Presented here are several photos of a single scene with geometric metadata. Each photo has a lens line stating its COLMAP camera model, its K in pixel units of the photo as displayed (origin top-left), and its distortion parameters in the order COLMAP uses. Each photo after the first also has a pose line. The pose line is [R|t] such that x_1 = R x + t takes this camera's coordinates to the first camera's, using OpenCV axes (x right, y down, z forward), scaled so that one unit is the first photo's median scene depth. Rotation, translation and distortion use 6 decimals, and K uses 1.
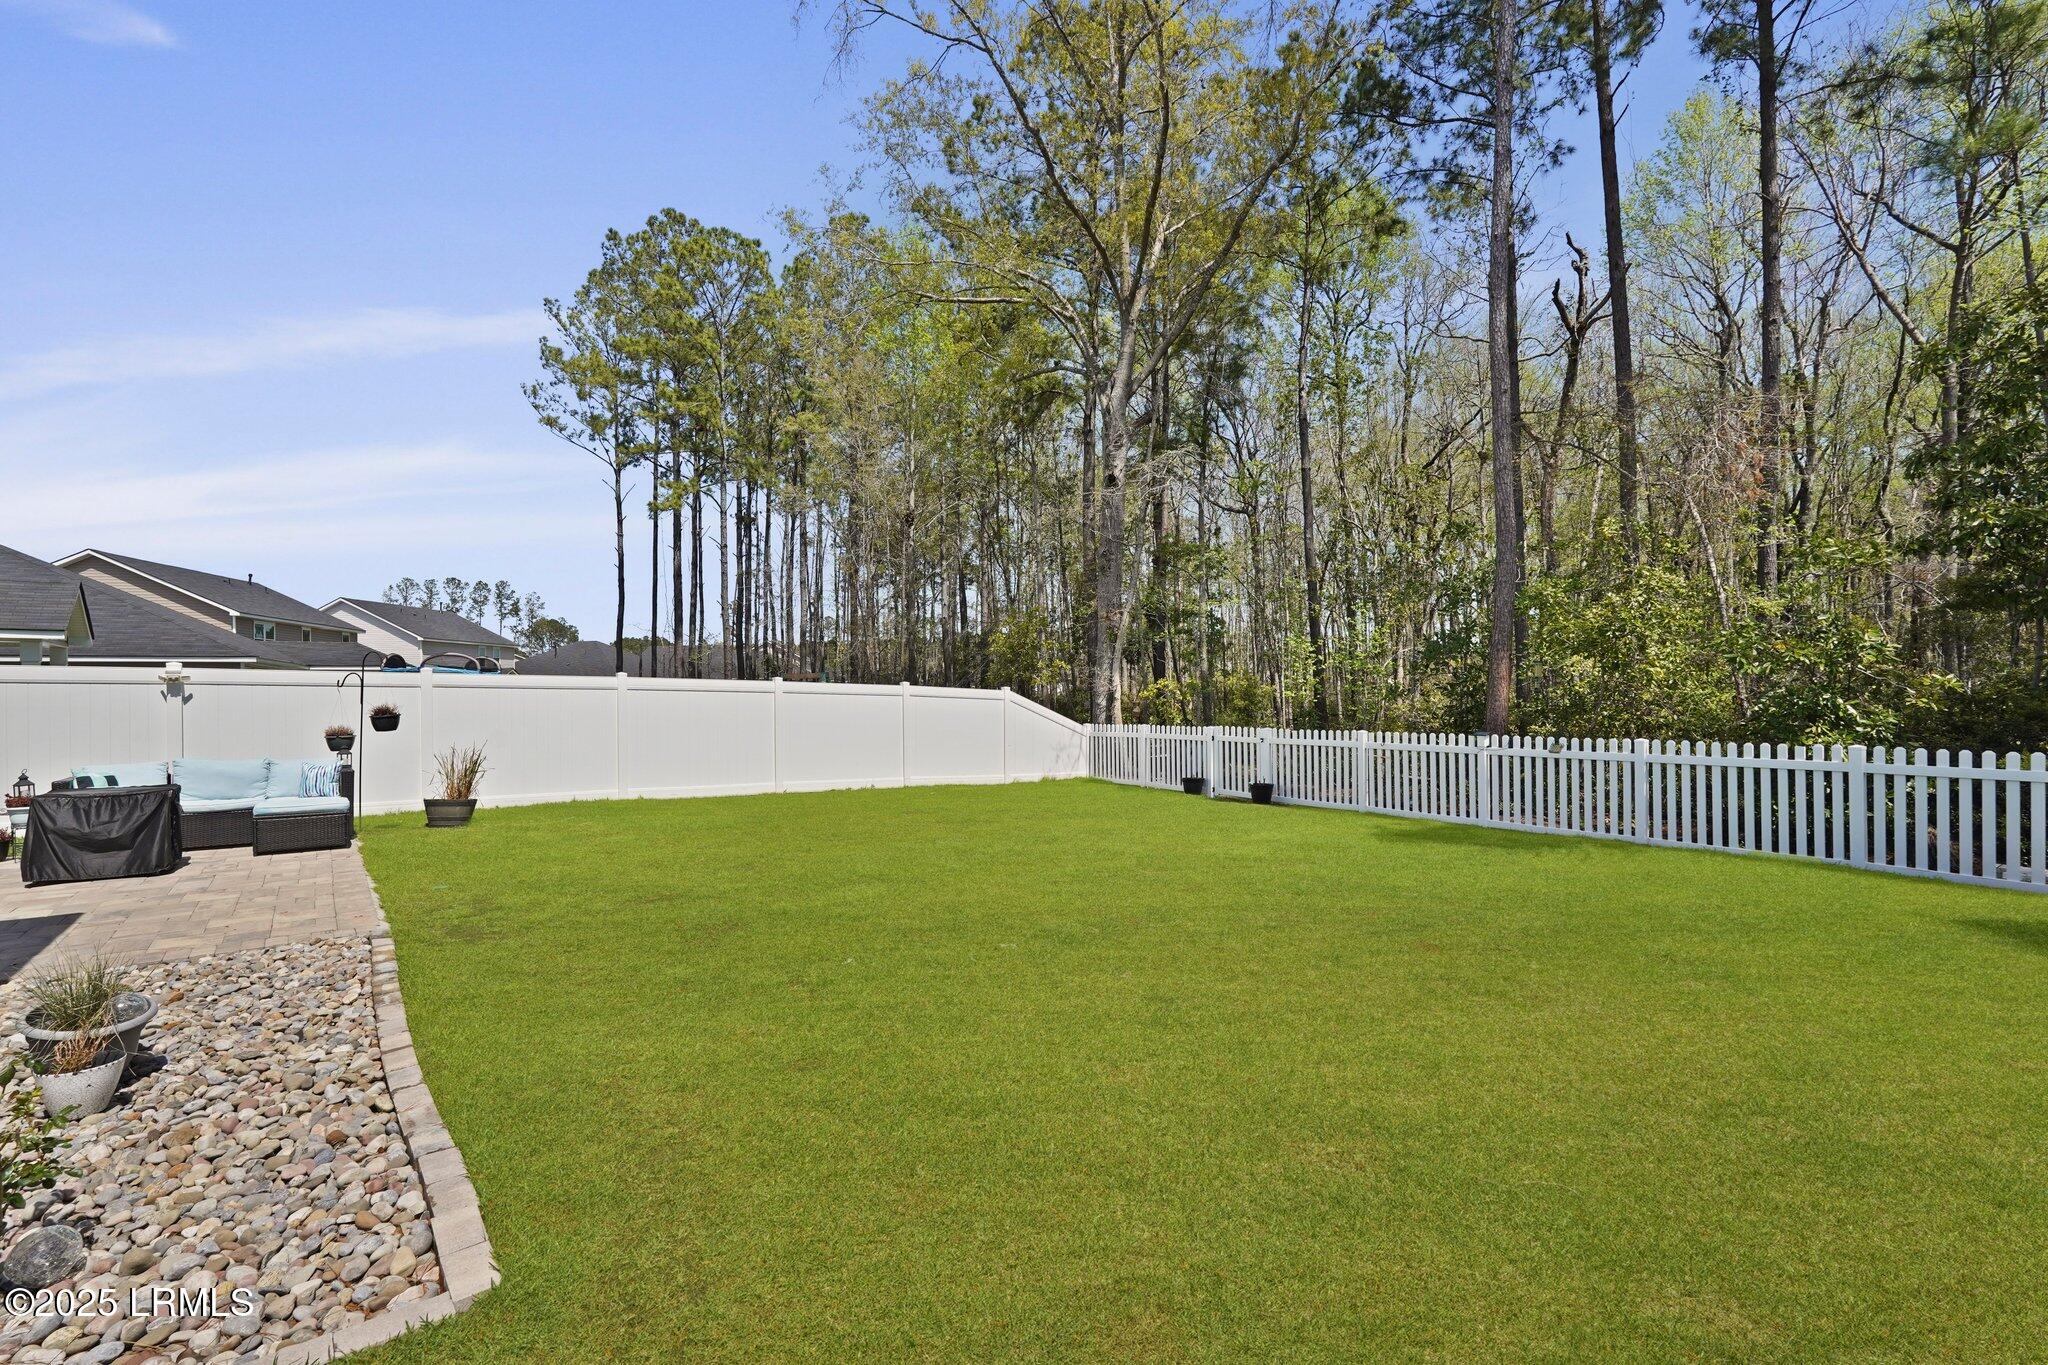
lens RADIAL K [[918.0, 0, 1024.0], [0, 918.0, 693.1], [0, 0, 1]] dist [-0.005106, 0.003109]
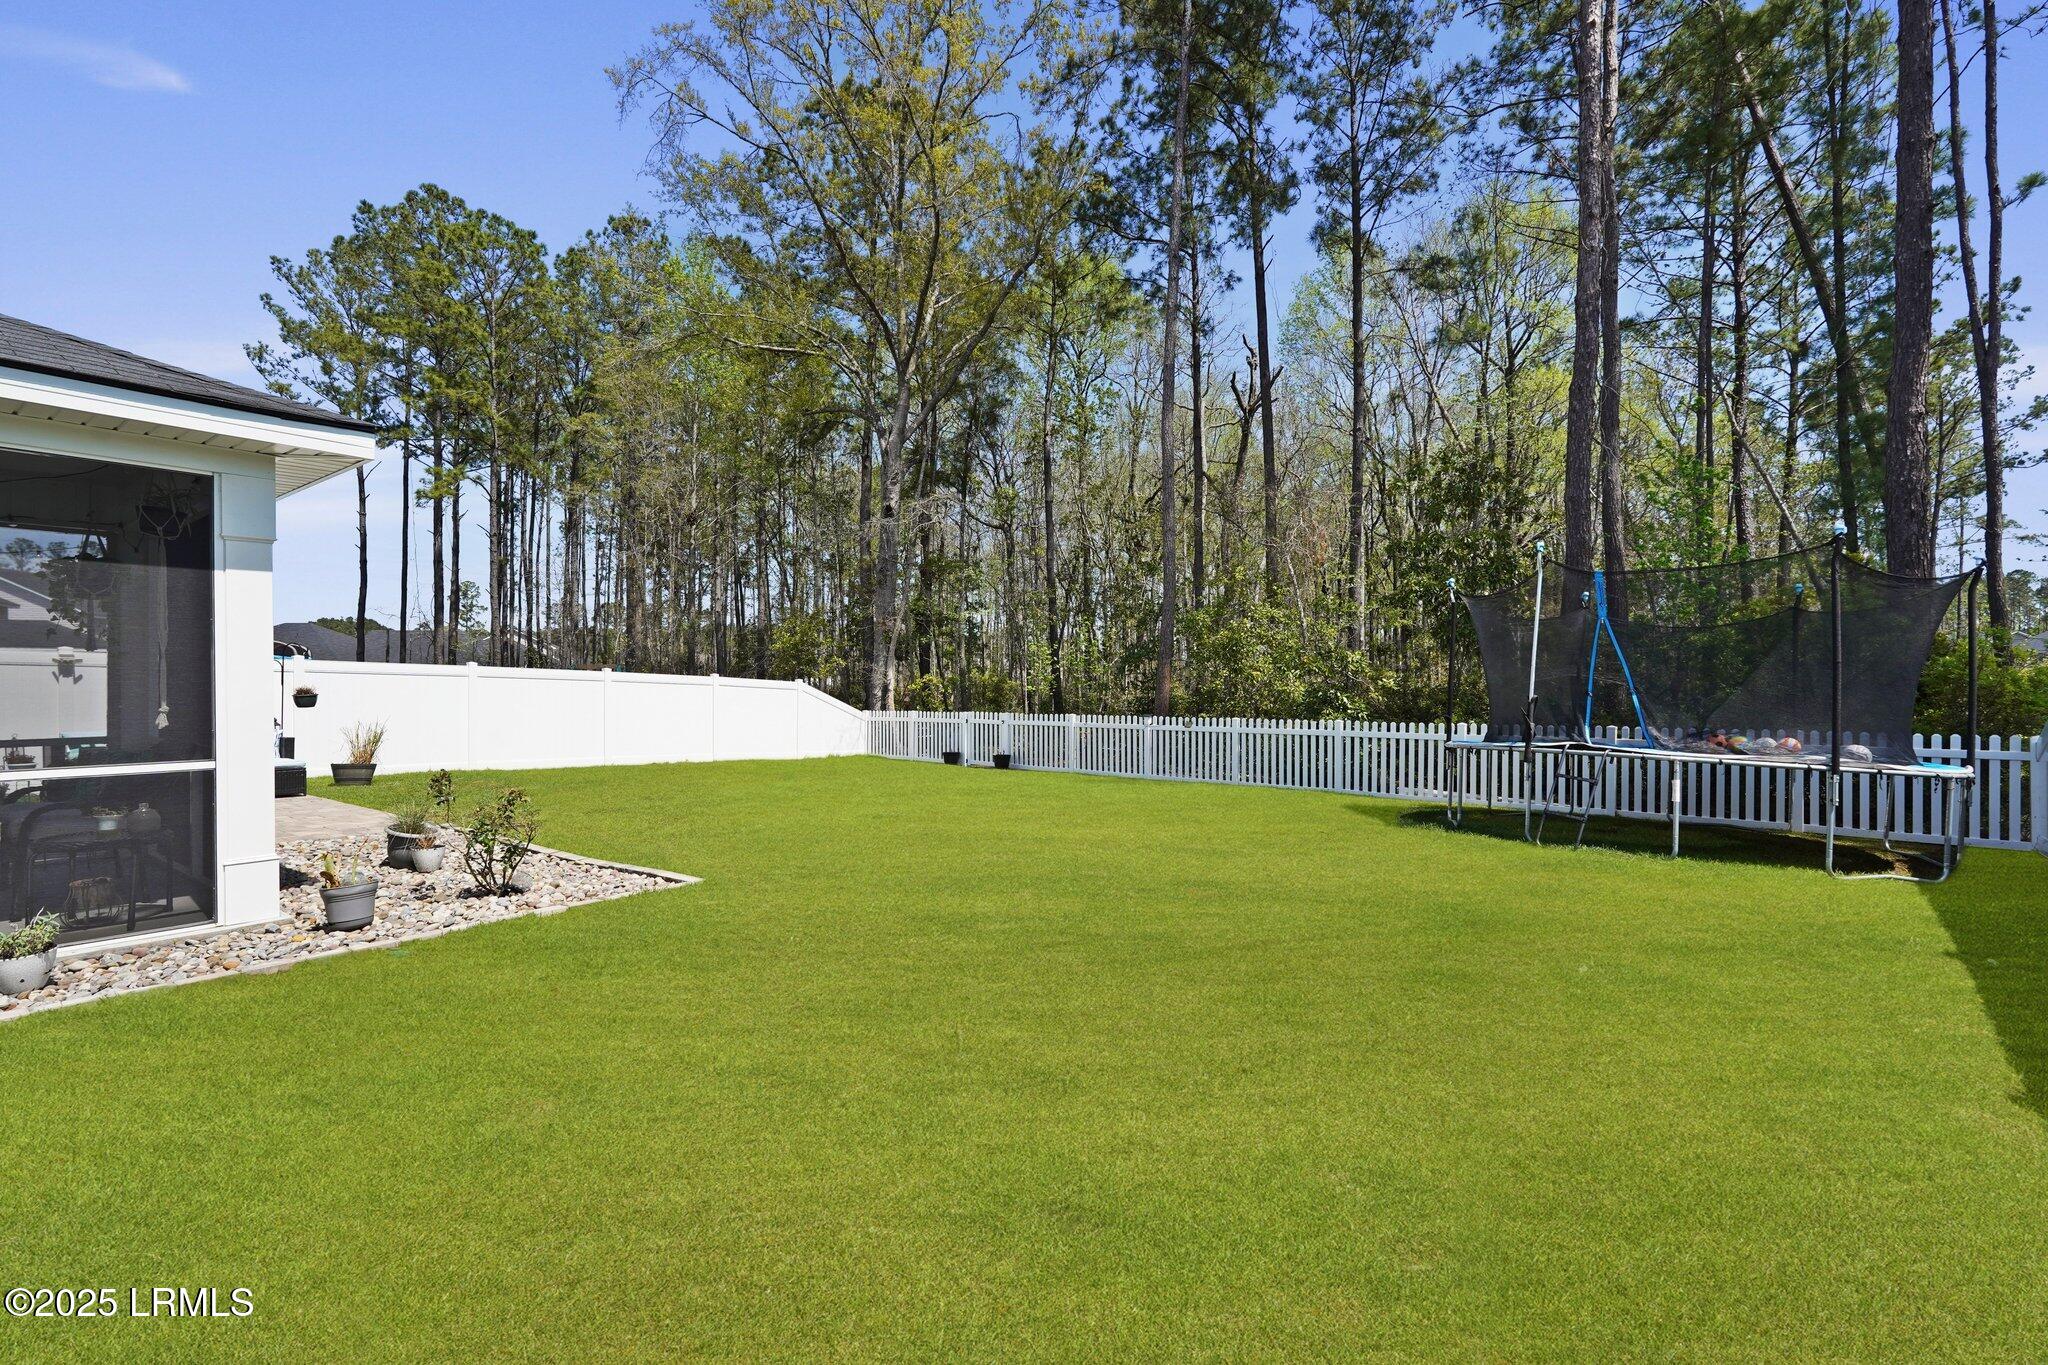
lens RADIAL K [[918.0, 0, 1025.9], [0, 918.0, 682.7], [0, 0, 1]] dist [-0.005106, 0.003109]
pose [[0.967026, 0.012305, 0.254381, -0.027365], [-0.010830, 0.999915, -0.007195, 0.002487], [-0.254448, 0.004202, 0.967077, -0.173462]]
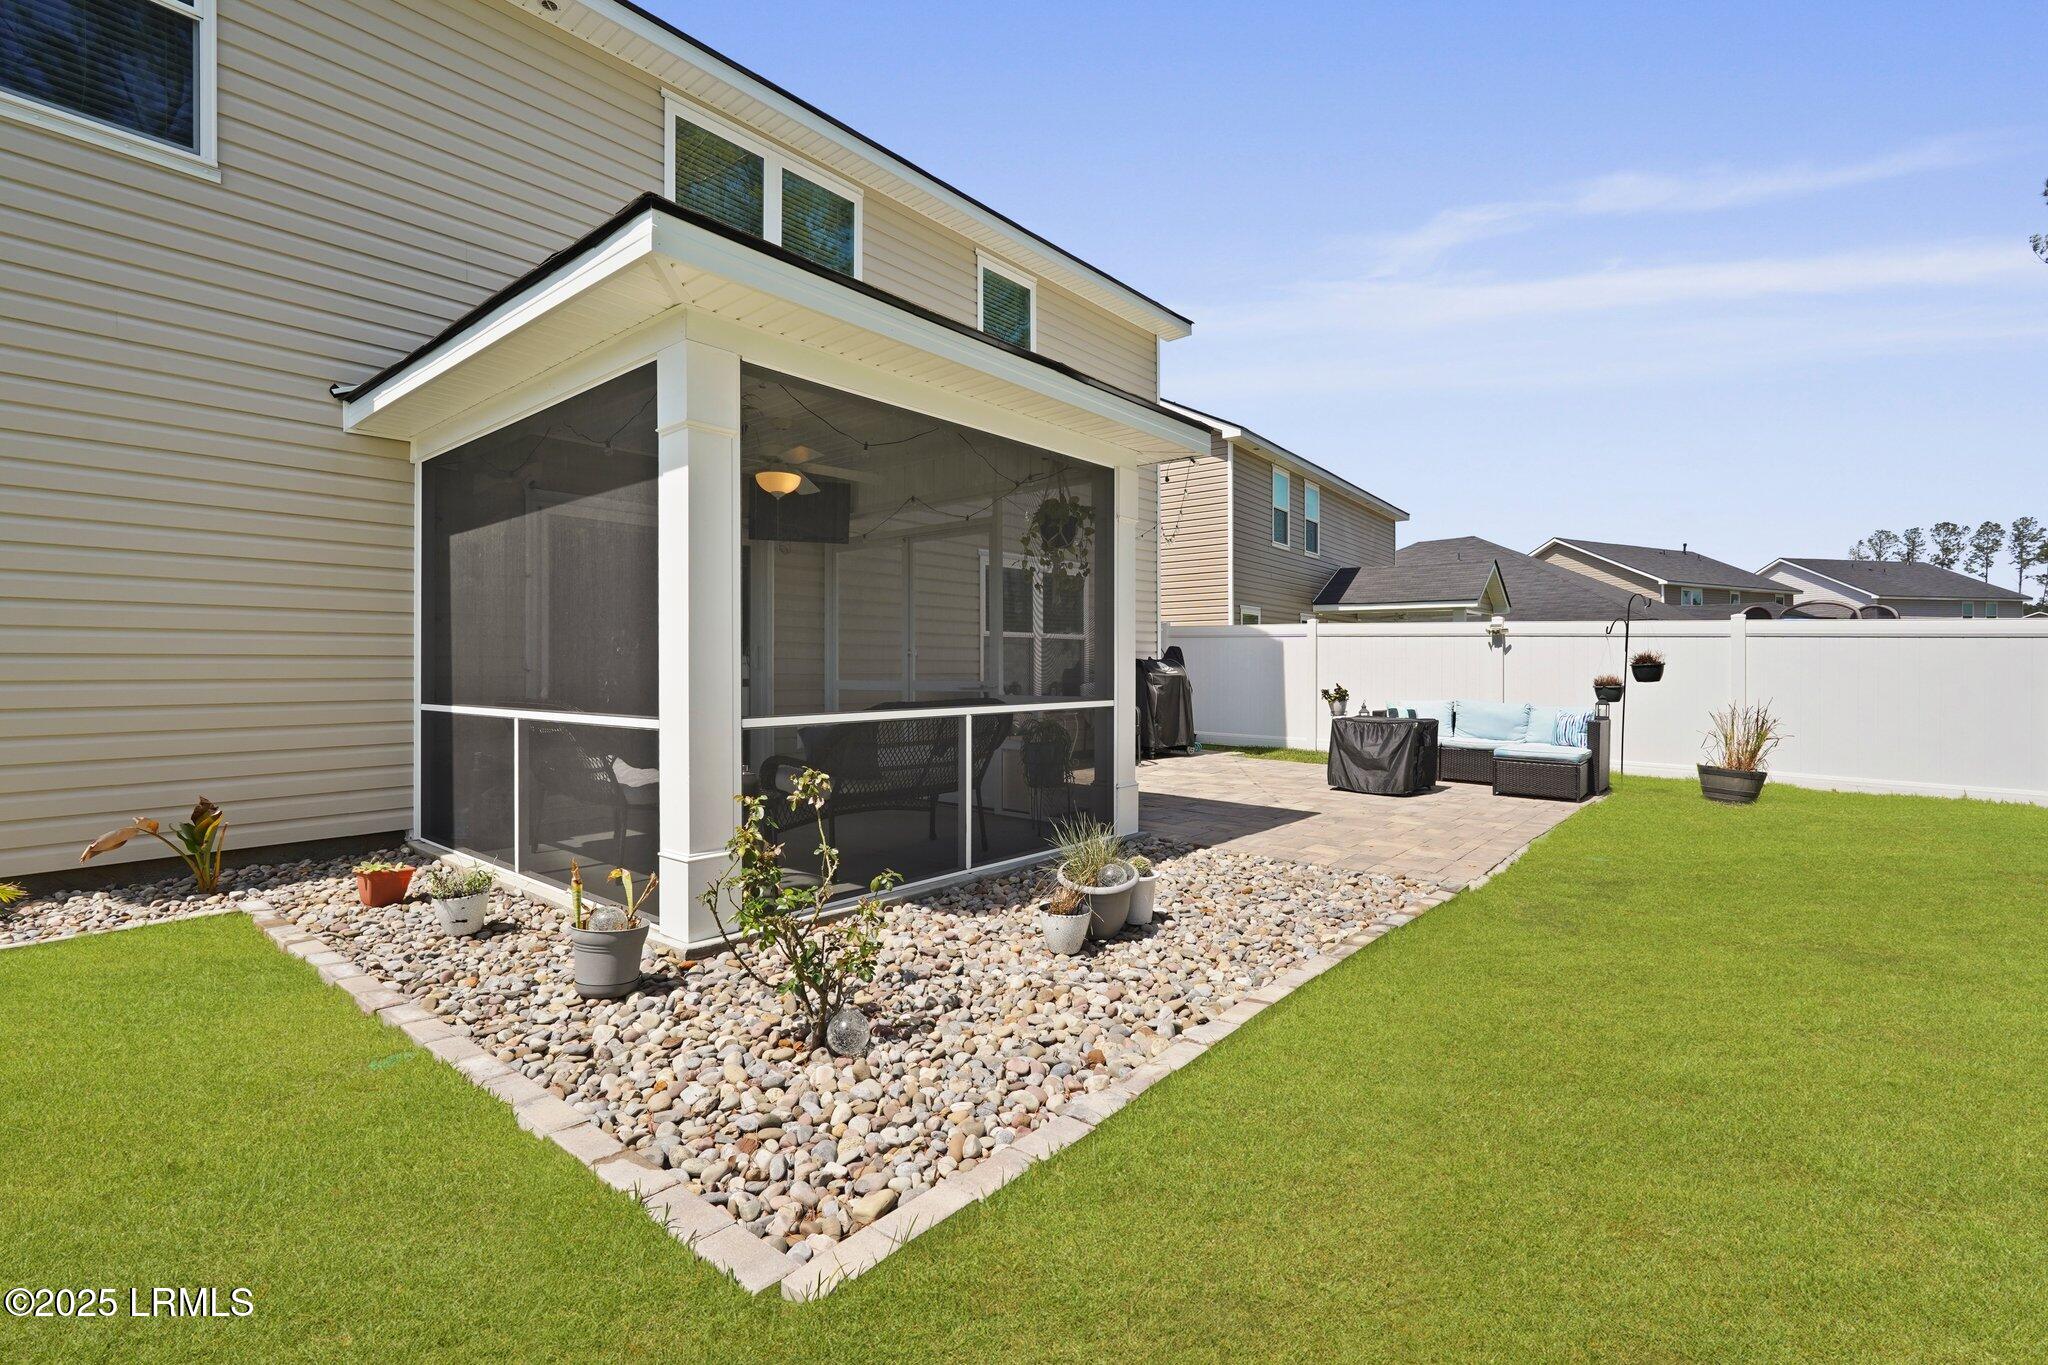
lens RADIAL K [[918.0, 0, 1019.1], [0, 918.0, 666.6], [0, 0, 1]] dist [-0.005106, 0.003109]
pose [[0.213752, 0.012959, -0.976802, 0.016865], [-0.009065, 0.999895, 0.011282, 0.008517], [0.976846, 0.006443, 0.213847, 0.082333]]
